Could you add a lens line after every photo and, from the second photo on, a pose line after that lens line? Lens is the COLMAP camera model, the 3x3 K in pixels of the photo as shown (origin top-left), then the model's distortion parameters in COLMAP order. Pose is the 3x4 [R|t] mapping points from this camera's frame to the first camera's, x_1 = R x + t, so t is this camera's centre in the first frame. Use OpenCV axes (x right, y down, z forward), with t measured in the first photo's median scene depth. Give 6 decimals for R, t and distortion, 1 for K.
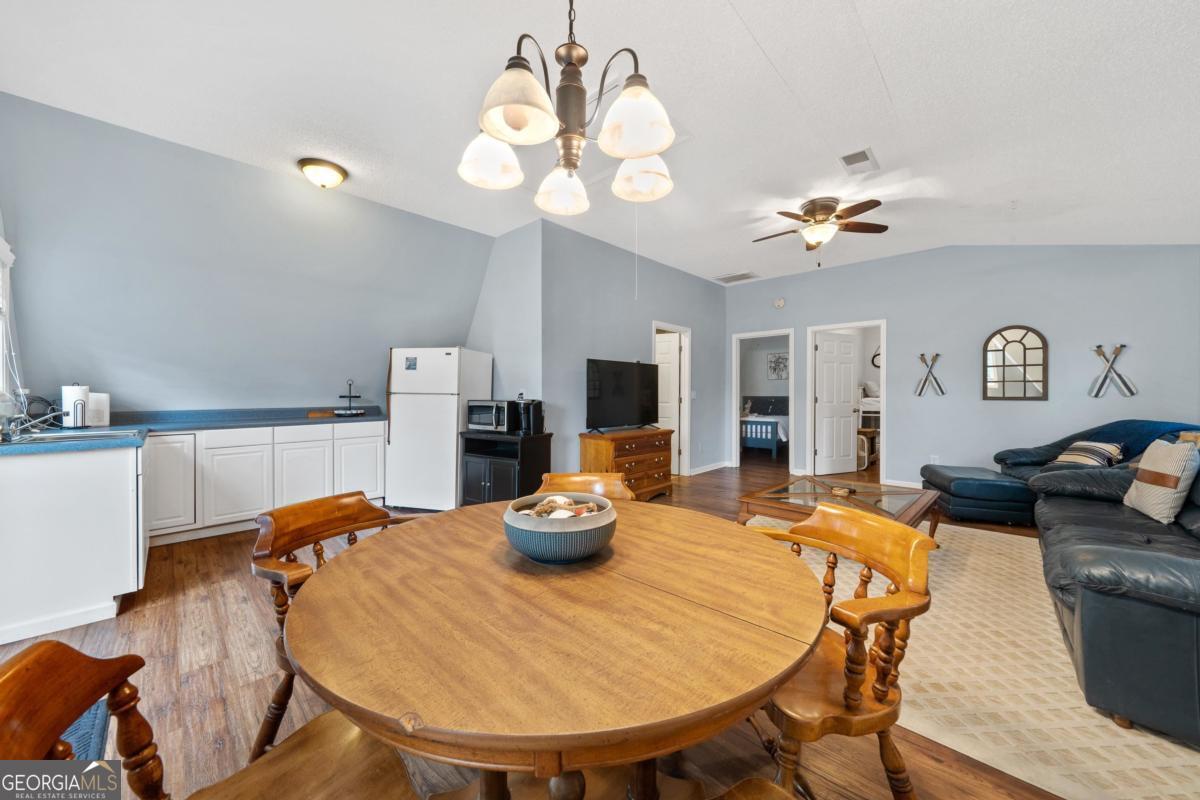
lens RADIAL K [[426.1, 0, 598.5], [0, 426.1, 393.0], [0, 0, 1]] dist [-0.002137, -0.000099]
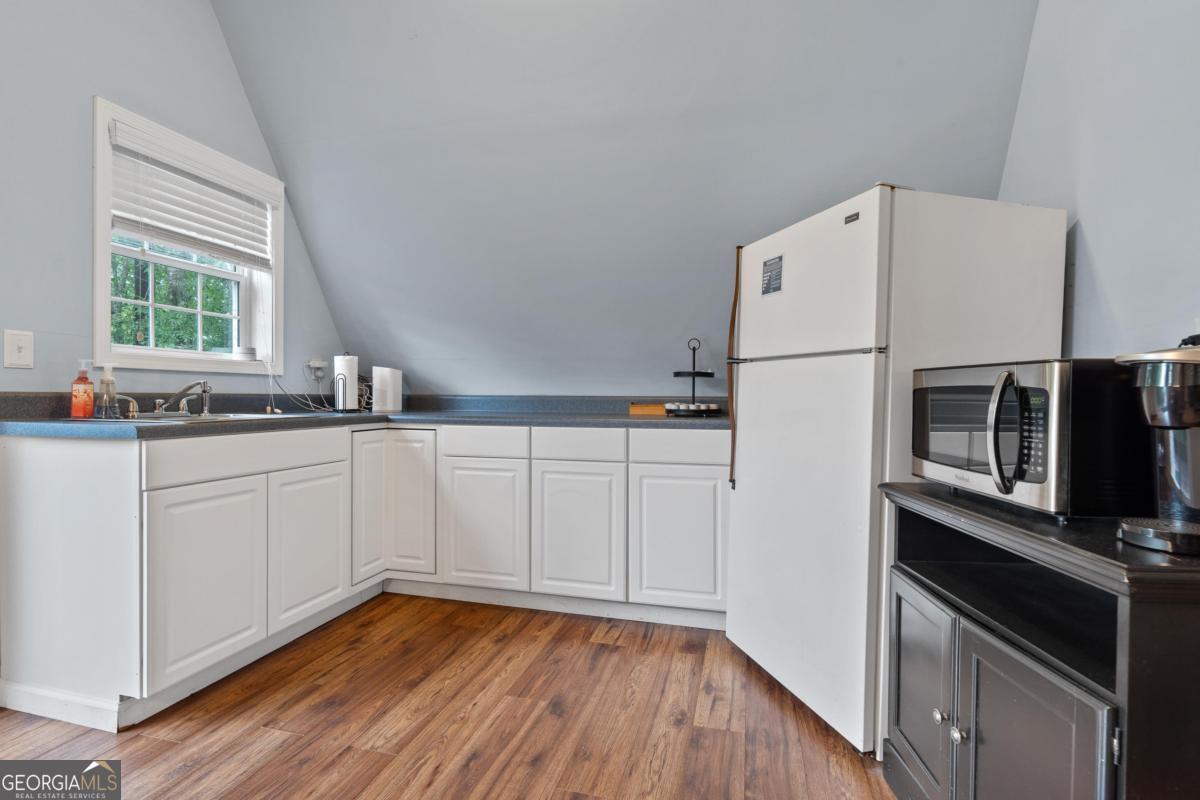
lens RADIAL K [[576.3, 0, 600.0], [0, 576.3, 400.0], [0, 0, 1]] dist [0.002362, 0.000251]
pose [[0.481170, 0.011343, -0.876554, -0.079150], [-0.010247, 0.999921, 0.007314, 0.035464], [0.876567, 0.005462, 0.481248, 0.644808]]
